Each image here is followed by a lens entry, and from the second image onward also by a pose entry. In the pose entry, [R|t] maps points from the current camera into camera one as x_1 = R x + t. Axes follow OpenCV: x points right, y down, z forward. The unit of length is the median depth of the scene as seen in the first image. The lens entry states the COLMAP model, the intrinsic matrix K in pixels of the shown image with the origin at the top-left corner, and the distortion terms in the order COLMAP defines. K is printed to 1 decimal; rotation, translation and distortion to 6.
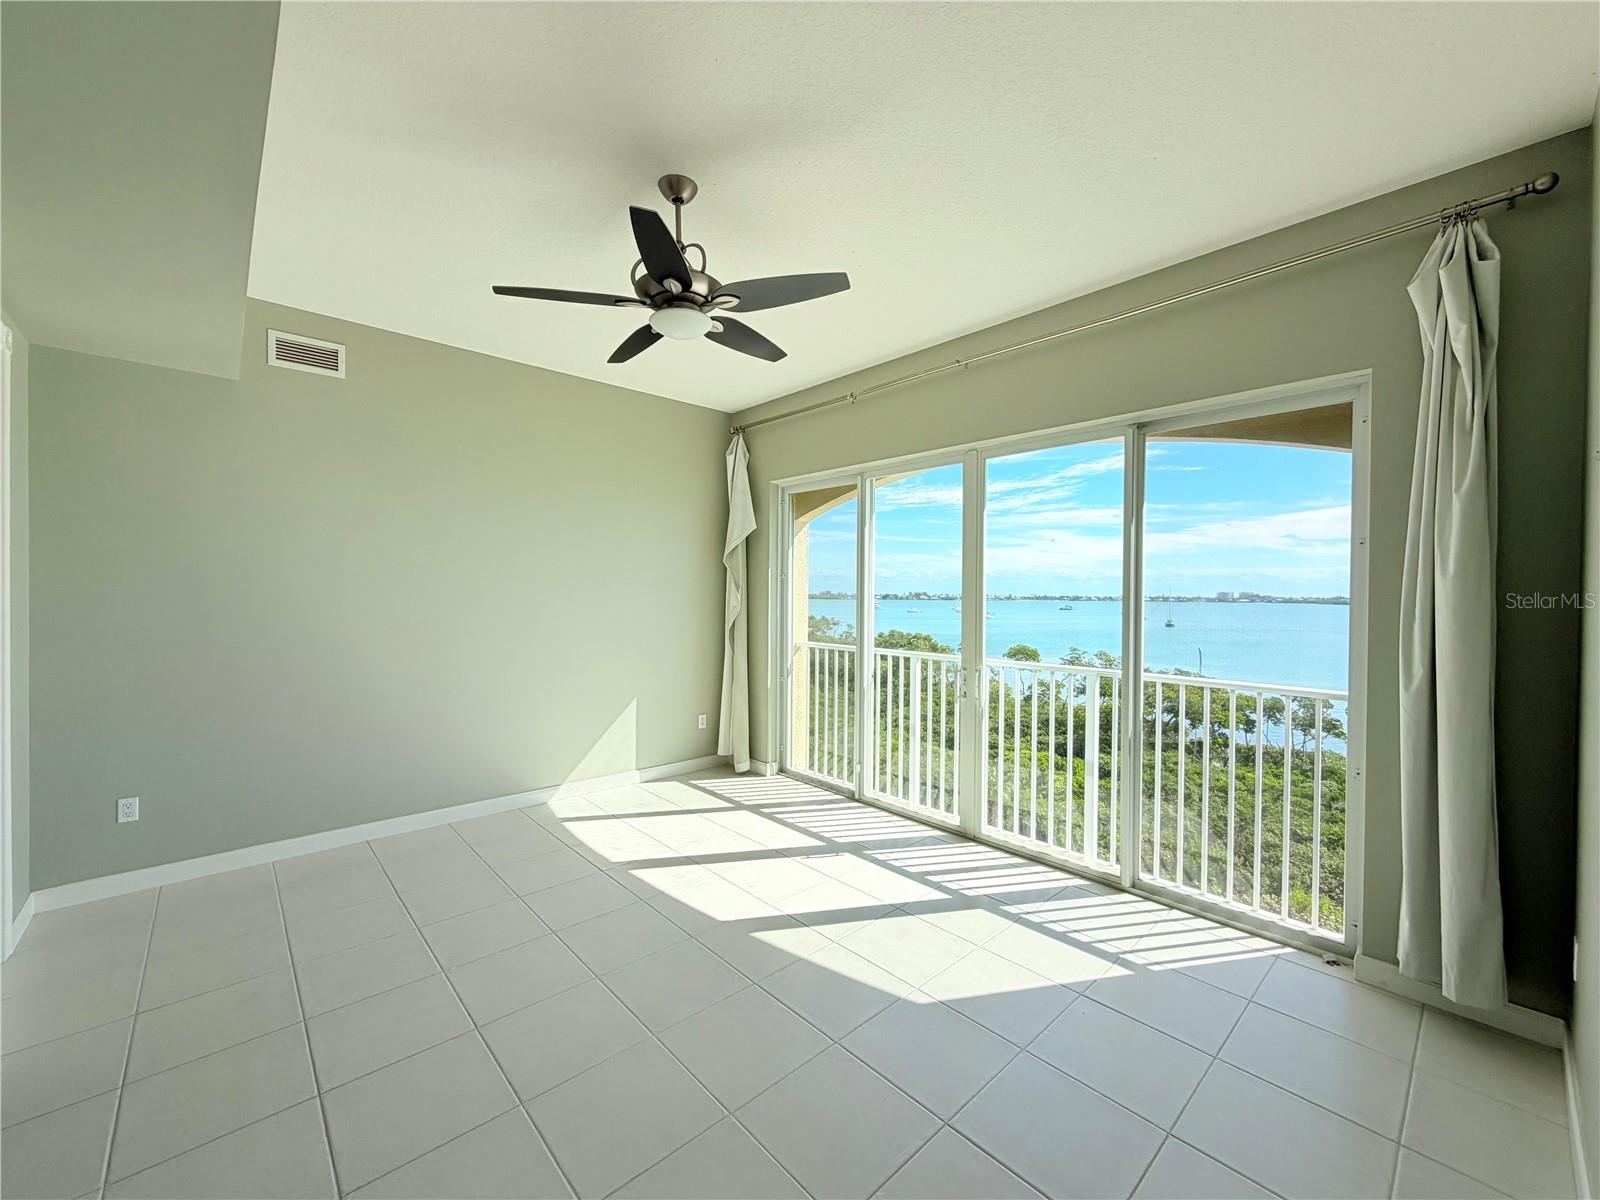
lens RADIAL K [[638.3, 0, 796.7], [0, 638.3, 598.5], [0, 0, 1]] dist [-0.000261, -0.000043]
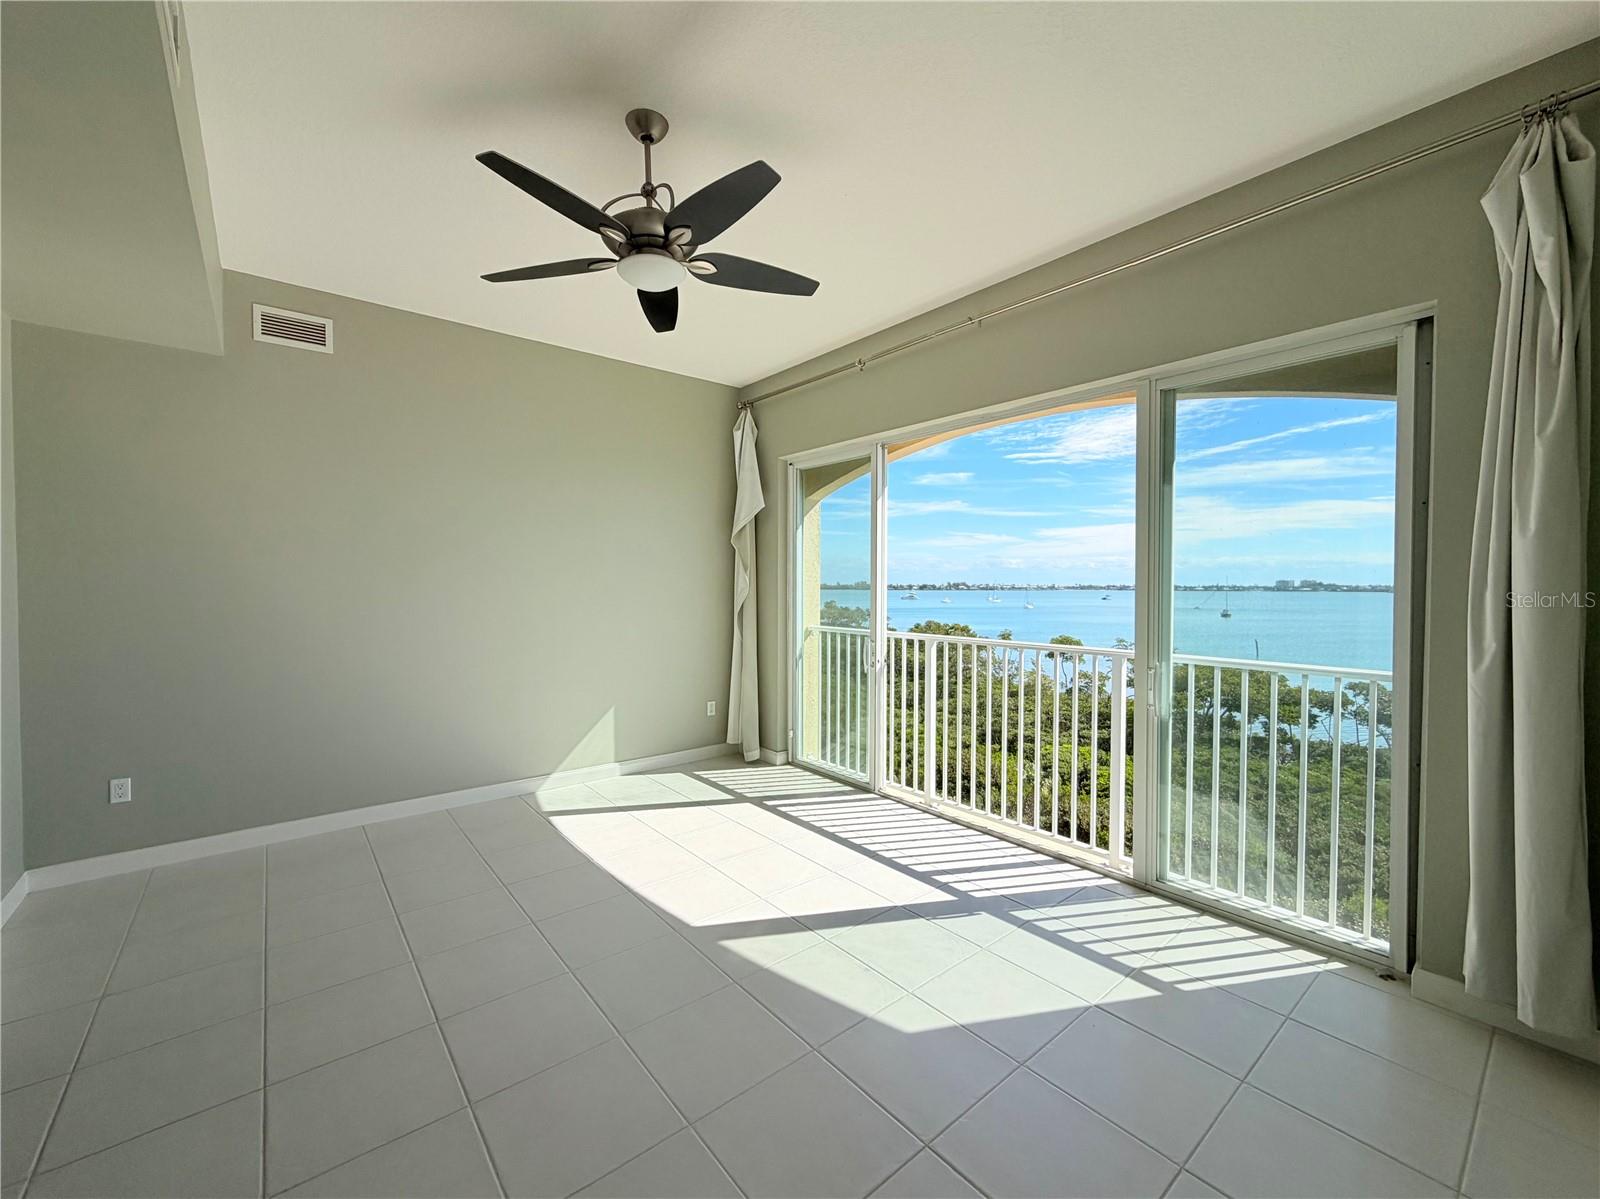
lens RADIAL K [[648.4, 0, 795.5], [0, 648.4, 597.8], [0, 0, 1]] dist [-0.000308, -0.000295]
pose [[0.998446, -0.004700, -0.055526, 0.049009], [0.005403, 0.999907, 0.012522, 0.019075], [0.055462, -0.012802, 0.998379, 0.042843]]
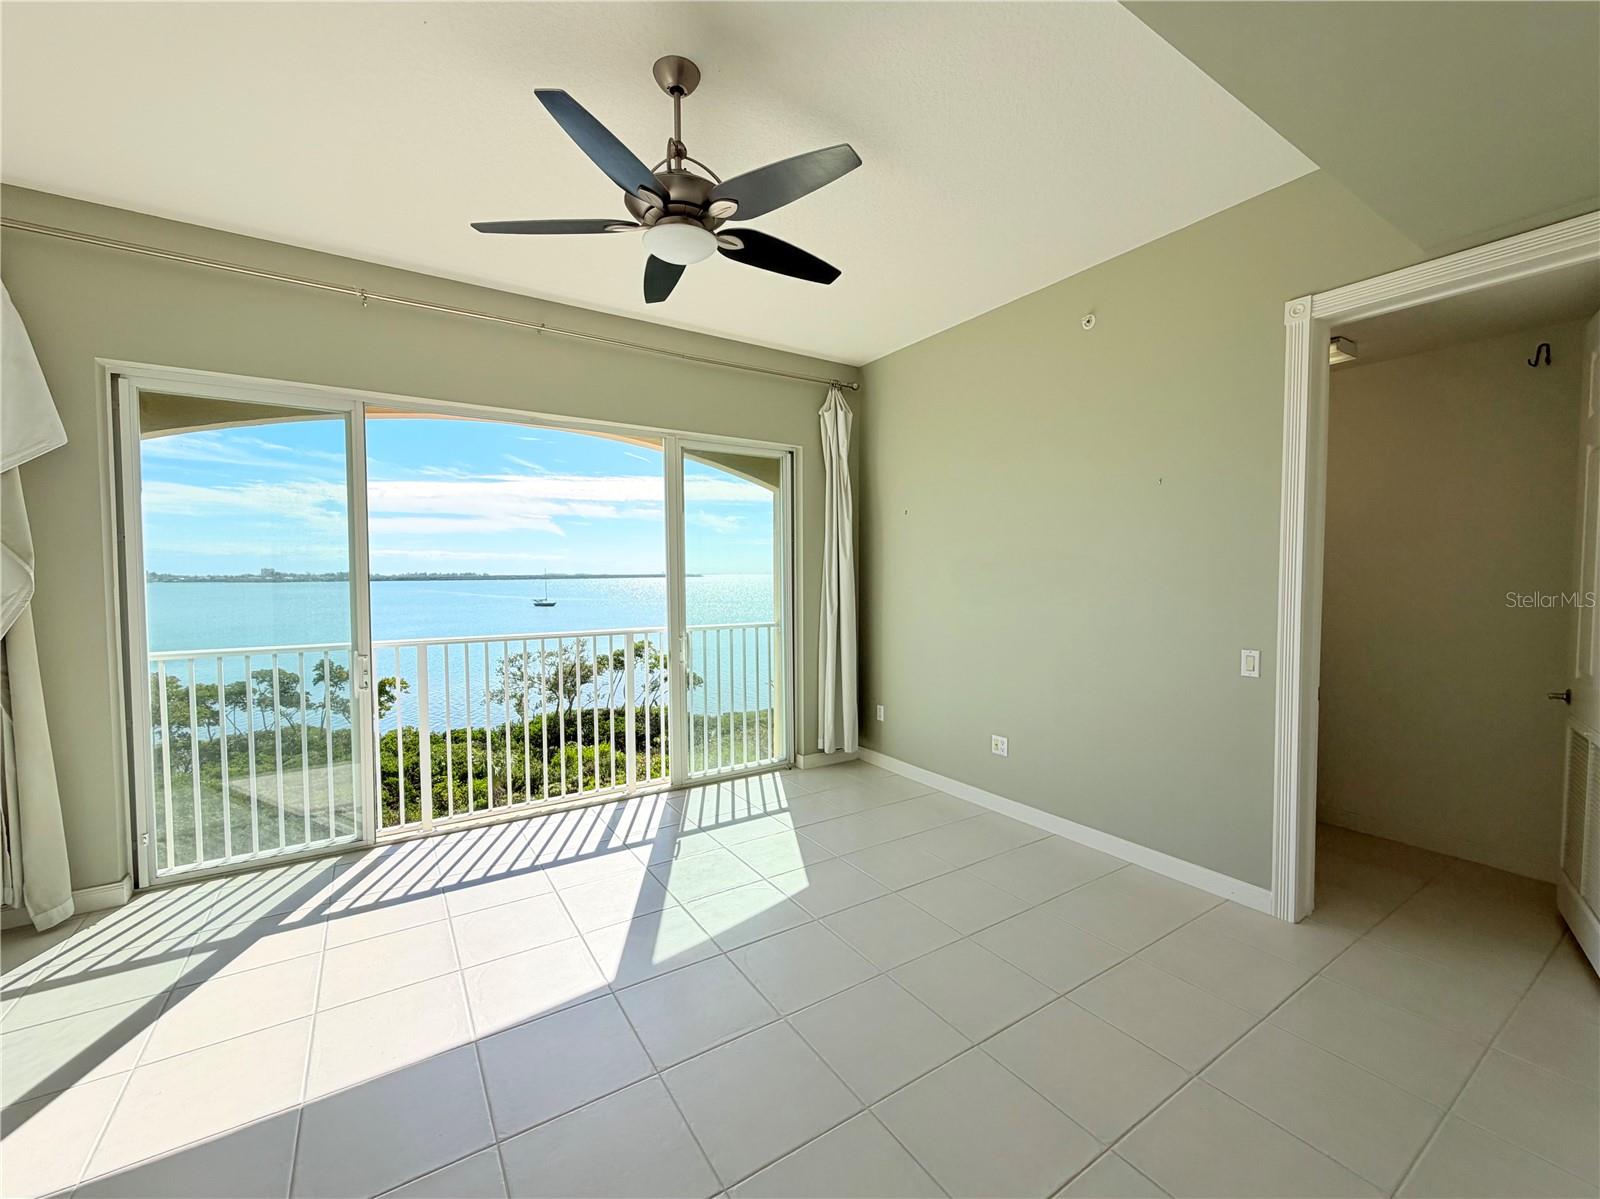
lens RADIAL K [[651.3, 0, 793.4], [0, 651.3, 600.6], [0, 0, 1]] dist [0.003105, -0.000183]
pose [[0.170996, -0.051664, 0.983916, -0.641517], [0.014687, 0.998647, 0.049885, -0.001311], [-0.985162, 0.005920, 0.171523, 0.446577]]
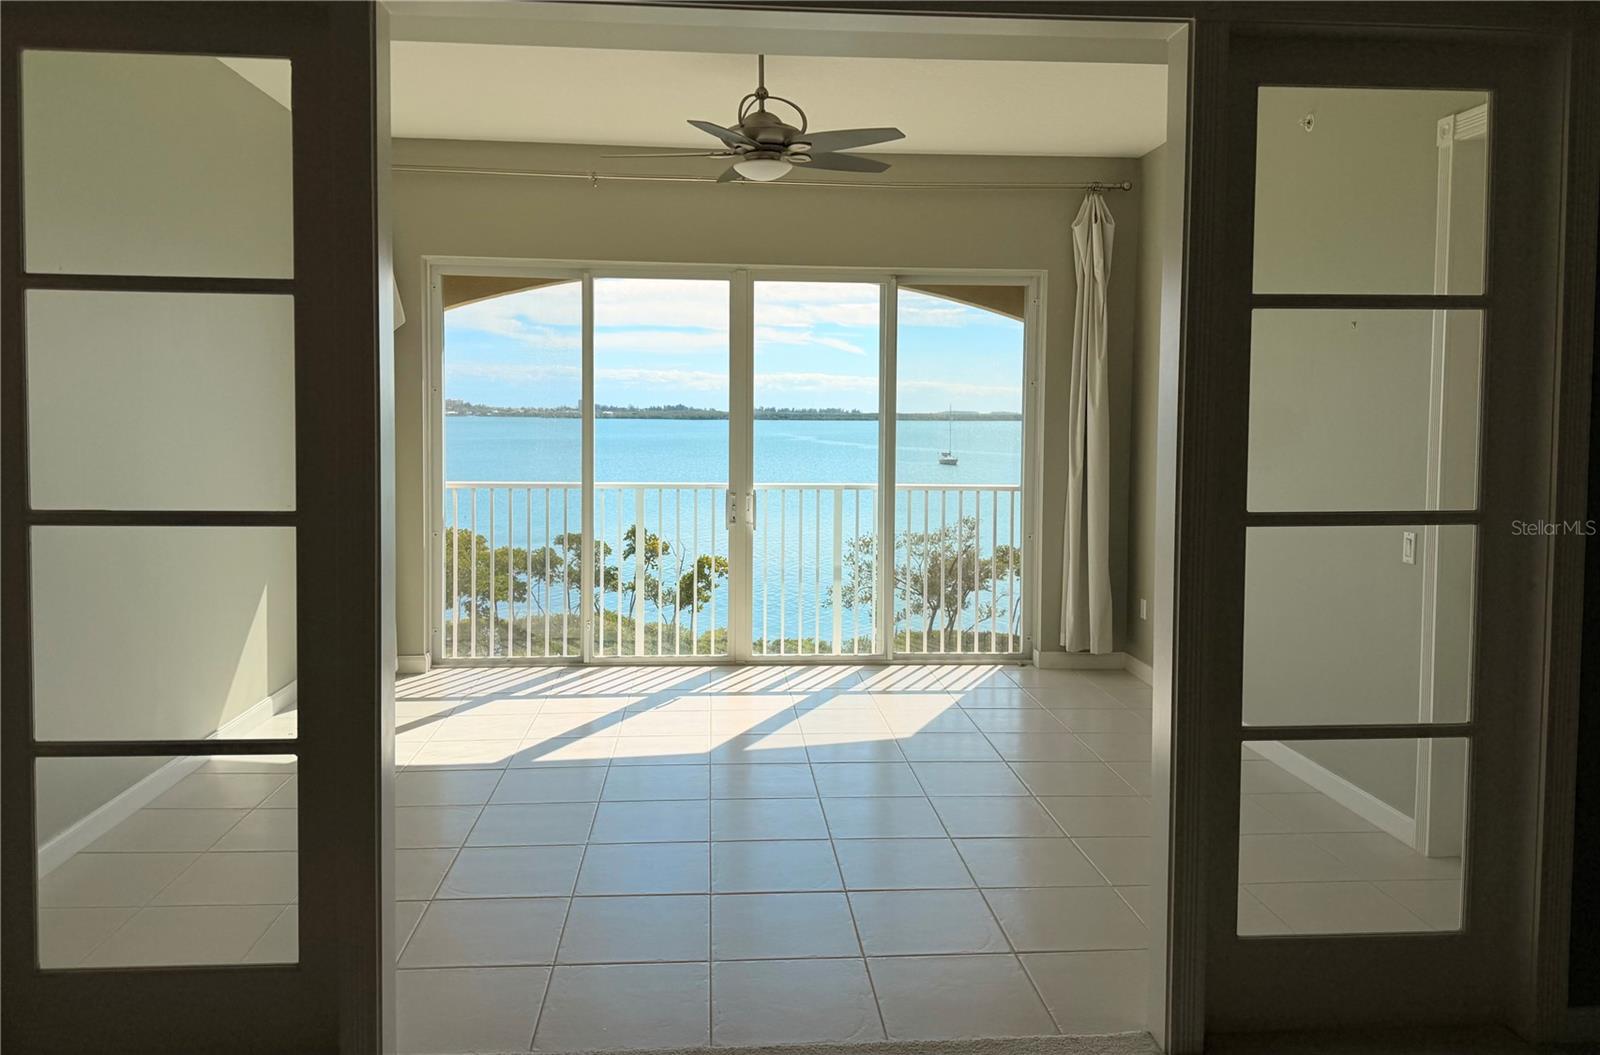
lens RADIAL K [[1126.2, 0, 801.6], [0, 1126.2, 468.8], [0, 0, 1]] dist [0.042438, -0.003388]
pose [[0.613608, -0.044201, 0.788373, -1.021836], [0.003365, 0.998569, 0.053367, -0.019534], [-0.789604, -0.030094, 0.612879, -0.130843]]
